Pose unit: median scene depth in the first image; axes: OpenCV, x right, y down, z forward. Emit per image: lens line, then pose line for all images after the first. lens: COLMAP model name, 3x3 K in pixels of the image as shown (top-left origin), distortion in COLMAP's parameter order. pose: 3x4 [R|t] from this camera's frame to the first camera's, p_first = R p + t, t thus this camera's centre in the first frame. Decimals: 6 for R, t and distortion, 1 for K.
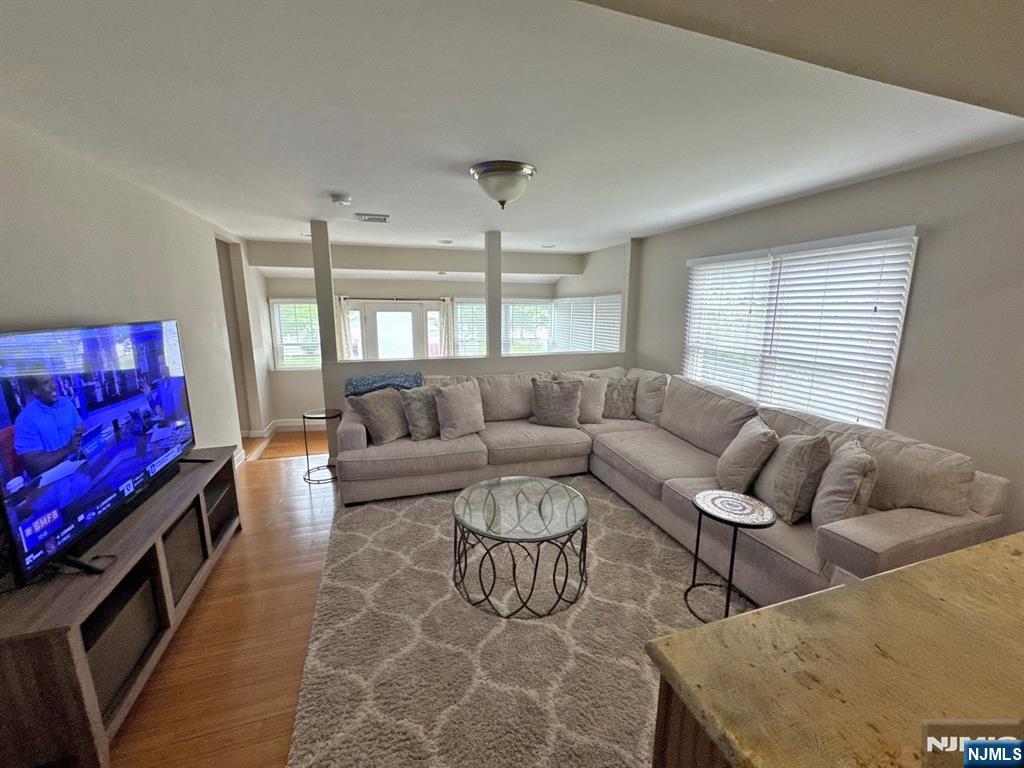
lens RADIAL K [[410.1, 0, 512.0], [0, 410.1, 384.0], [0, 0, 1]] dist [-0.000861, 0.000434]
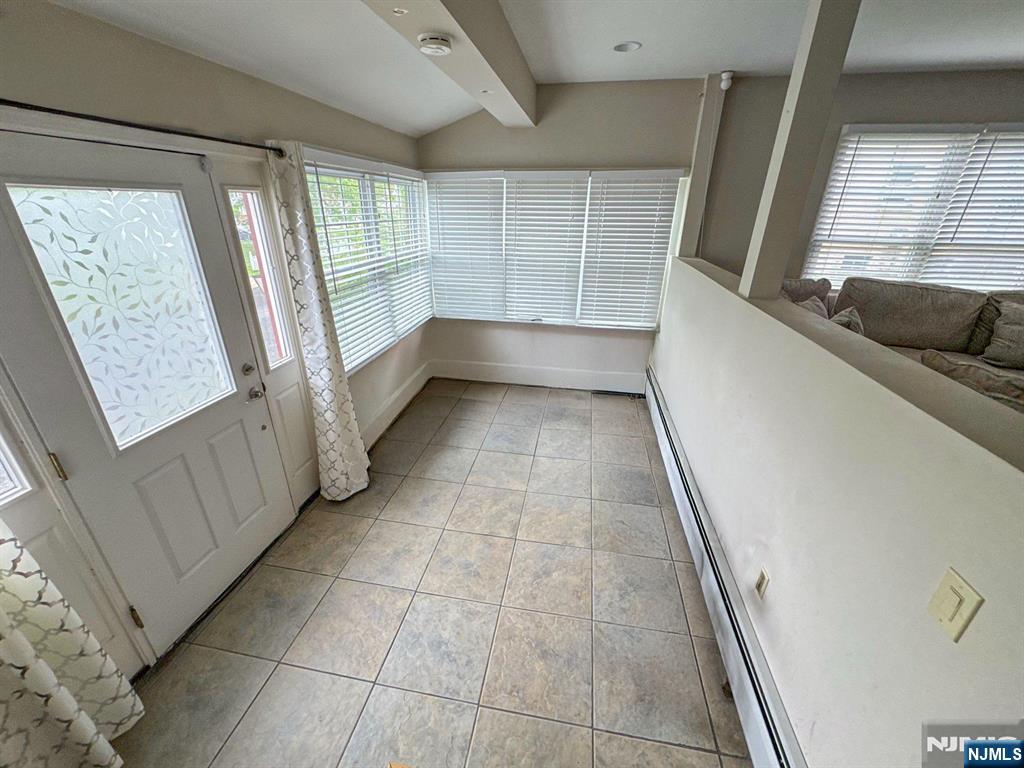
lens RADIAL K [[410.1, 0, 512.0], [0, 410.1, 384.0], [0, 0, 1]] dist [-0.000861, 0.000434]
pose [[0.472687, -0.351664, 0.808022, -0.784823], [0.152649, 0.935738, 0.317950, -0.219569], [-0.867908, -0.026947, 0.495993, 1.362178]]
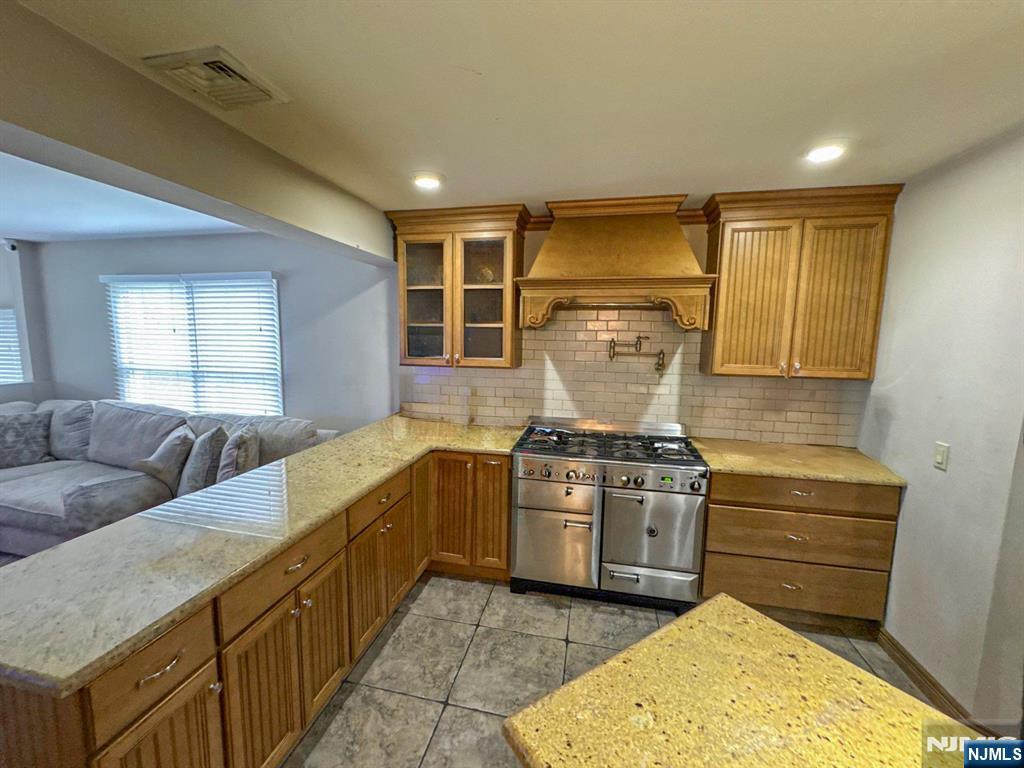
lens RADIAL K [[410.1, 0, 512.0], [0, 410.1, 384.0], [0, 0, 1]] dist [-0.000861, 0.000434]
pose [[0.498075, -0.105960, 0.860636, 0.084808], [0.150517, 0.988004, 0.034533, 0.056192], [-0.853971, 0.112340, 0.508049, -0.281076]]
